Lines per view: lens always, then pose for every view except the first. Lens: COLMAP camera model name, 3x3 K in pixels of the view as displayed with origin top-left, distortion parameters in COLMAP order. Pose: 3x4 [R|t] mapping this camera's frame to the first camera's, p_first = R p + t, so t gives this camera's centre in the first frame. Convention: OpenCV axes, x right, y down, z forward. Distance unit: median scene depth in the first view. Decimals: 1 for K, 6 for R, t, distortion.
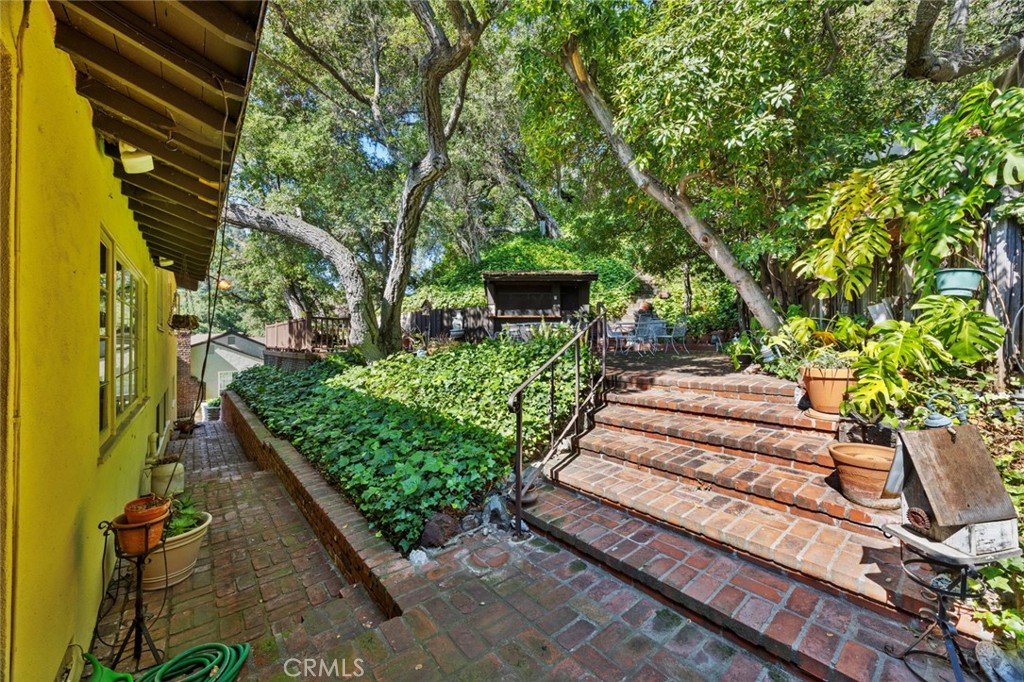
lens RADIAL K [[391.6, 0, 512.0], [0, 391.6, 341.0], [0, 0, 1]] dist [0.002317, 0.000133]
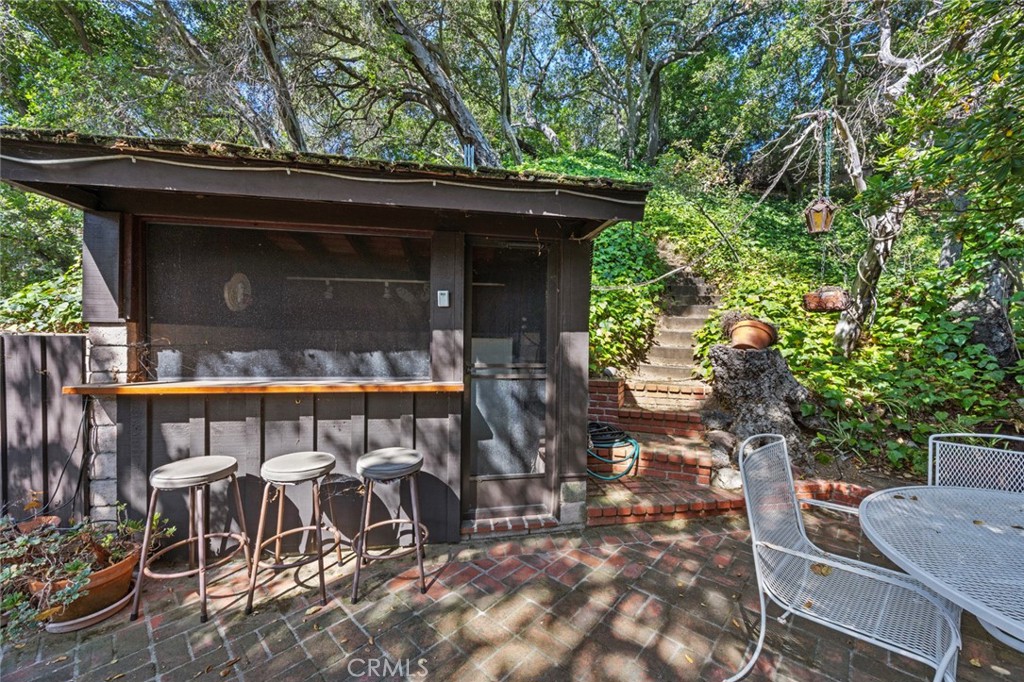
lens RADIAL K [[391.6, 0, 512.0], [0, 391.6, 341.0], [0, 0, 1]] dist [0.002317, 0.000133]
pose [[0.991055, -0.000224, 0.133451, 0.118306], [0.001169, 0.999975, -0.007000, -0.084985], [-0.133446, 0.007094, 0.991031, 0.777486]]
